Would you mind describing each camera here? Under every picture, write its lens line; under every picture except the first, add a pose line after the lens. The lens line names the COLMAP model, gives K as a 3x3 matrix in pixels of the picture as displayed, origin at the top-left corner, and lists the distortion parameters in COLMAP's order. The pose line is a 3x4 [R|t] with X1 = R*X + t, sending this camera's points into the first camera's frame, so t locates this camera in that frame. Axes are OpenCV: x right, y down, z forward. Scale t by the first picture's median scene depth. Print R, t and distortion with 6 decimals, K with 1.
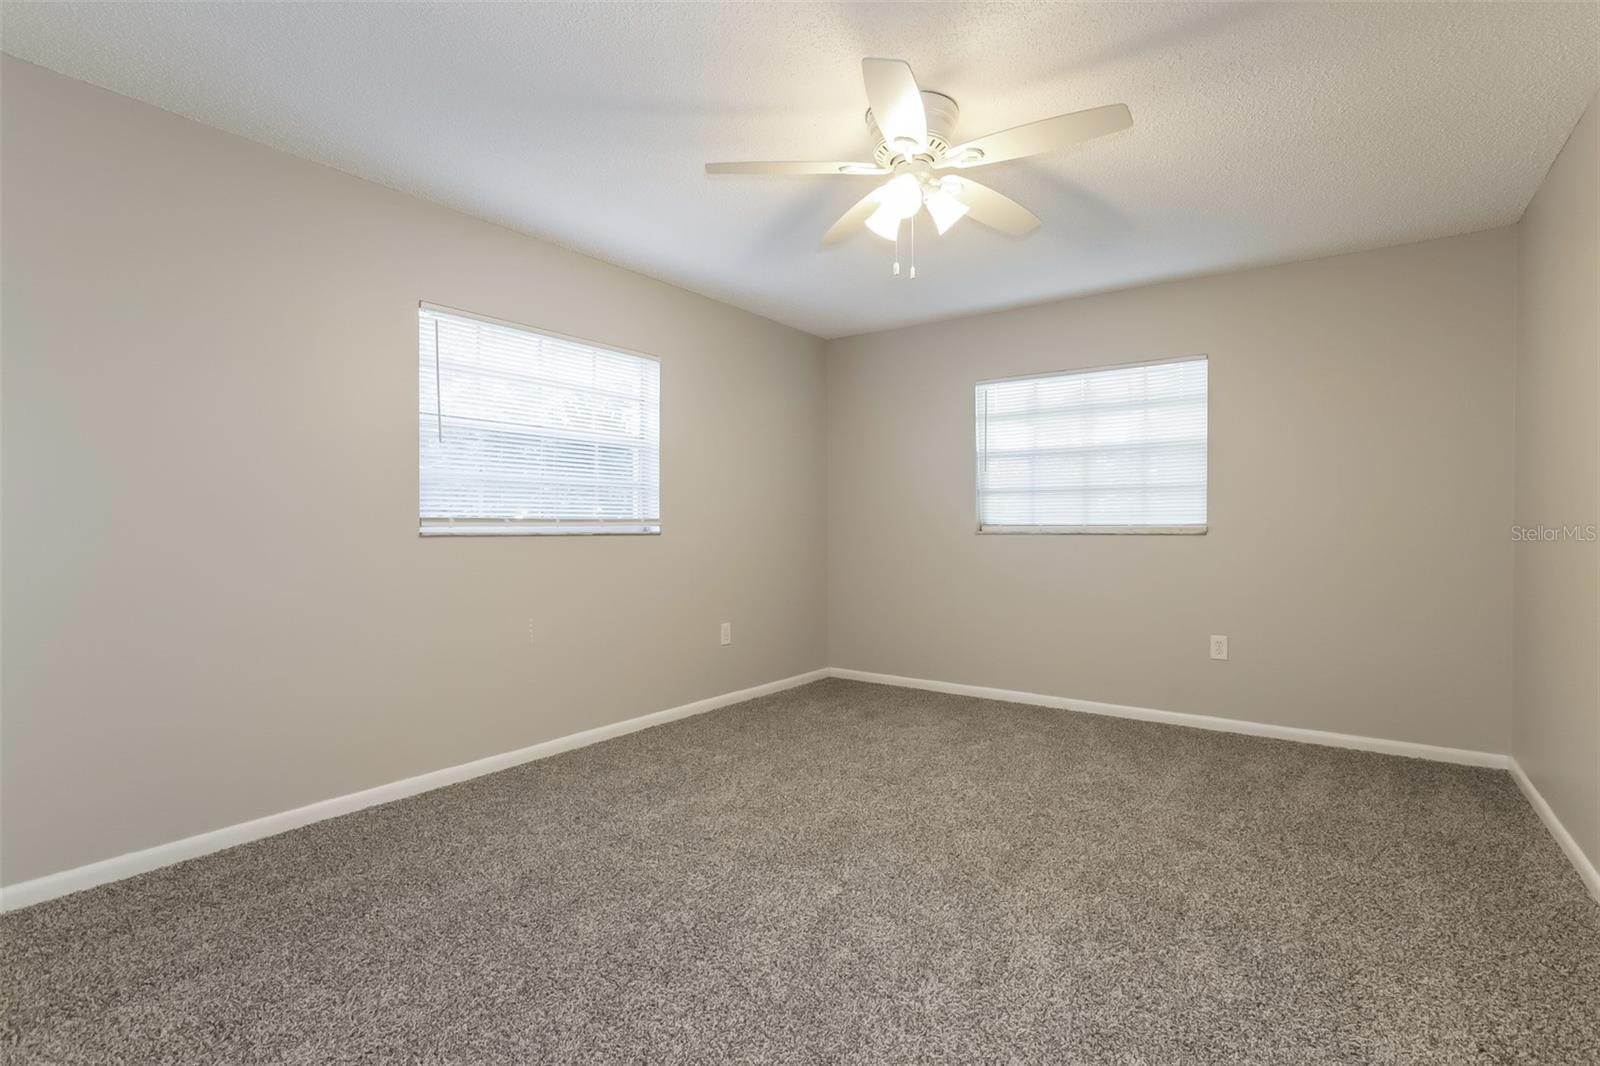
lens RADIAL K [[746.2, 0, 791.0], [0, 746.2, 537.3], [0, 0, 1]] dist [0.003983, 0.000749]
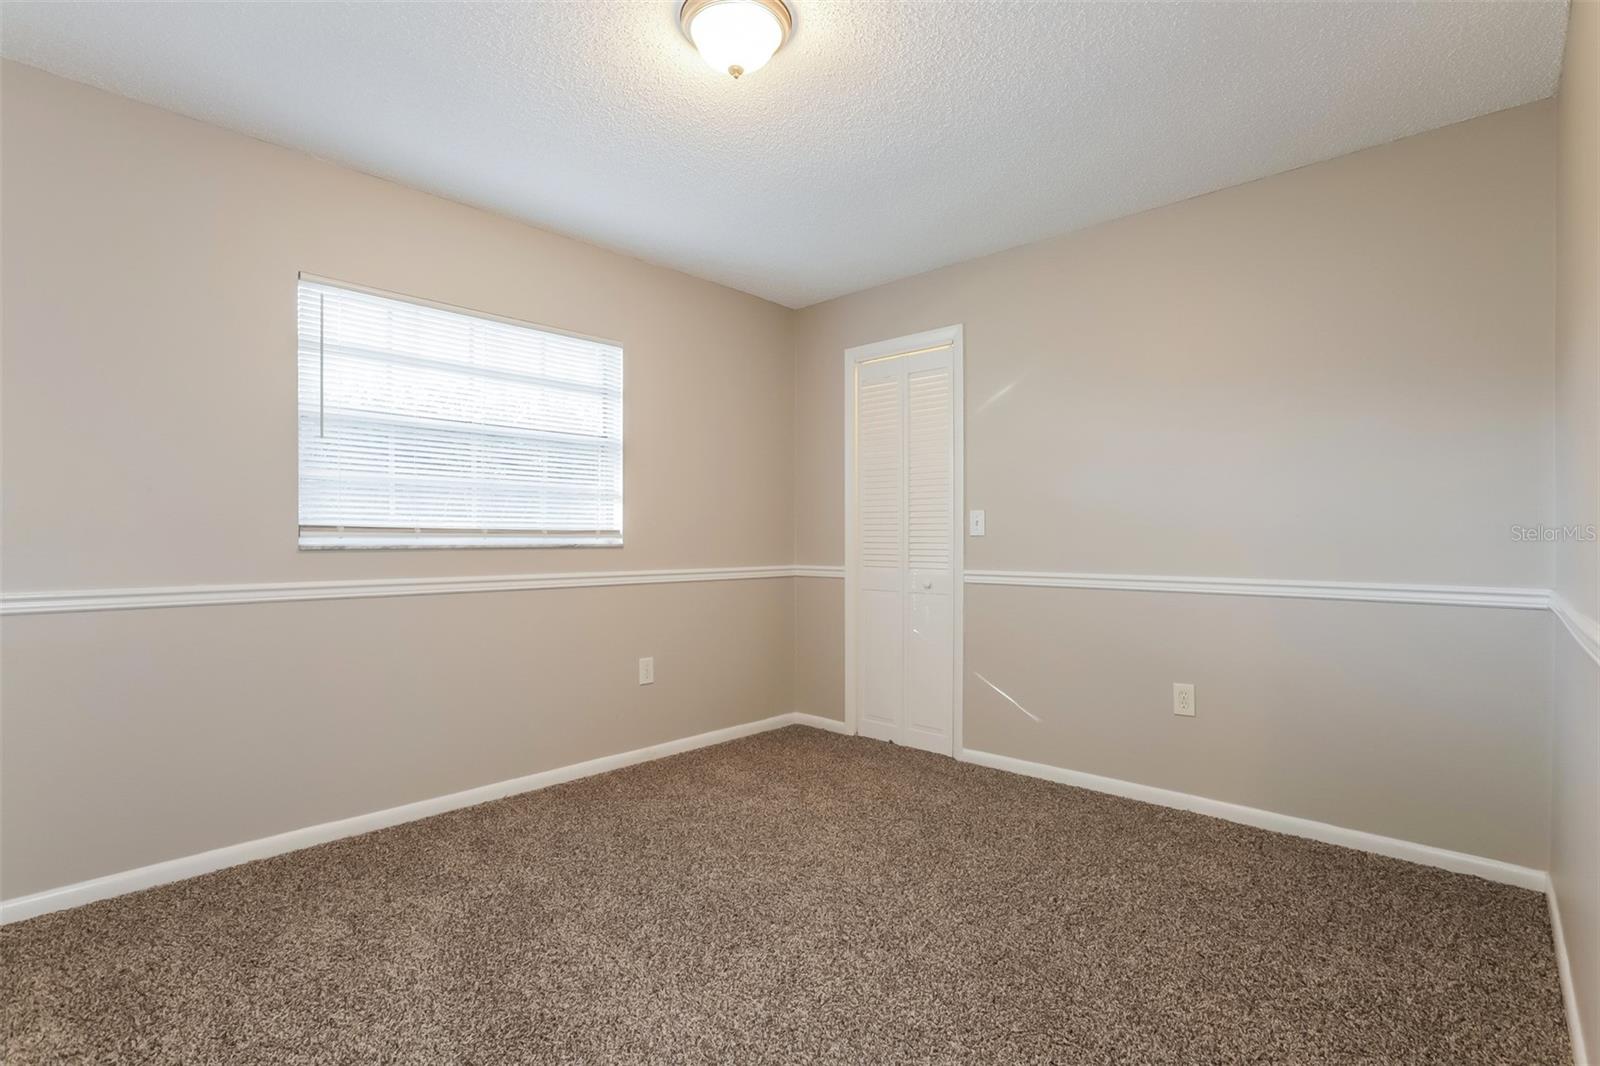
lens RADIAL K [[752.4, 0, 805.5], [0, 752.4, 547.9], [0, 0, 1]] dist [-0.011932, 0.001037]
pose [[0.995130, 0.004962, -0.098449, 0.145145], [-0.005267, 0.999982, -0.002835, -0.002274], [0.098433, 0.003340, 0.995138, 0.189198]]
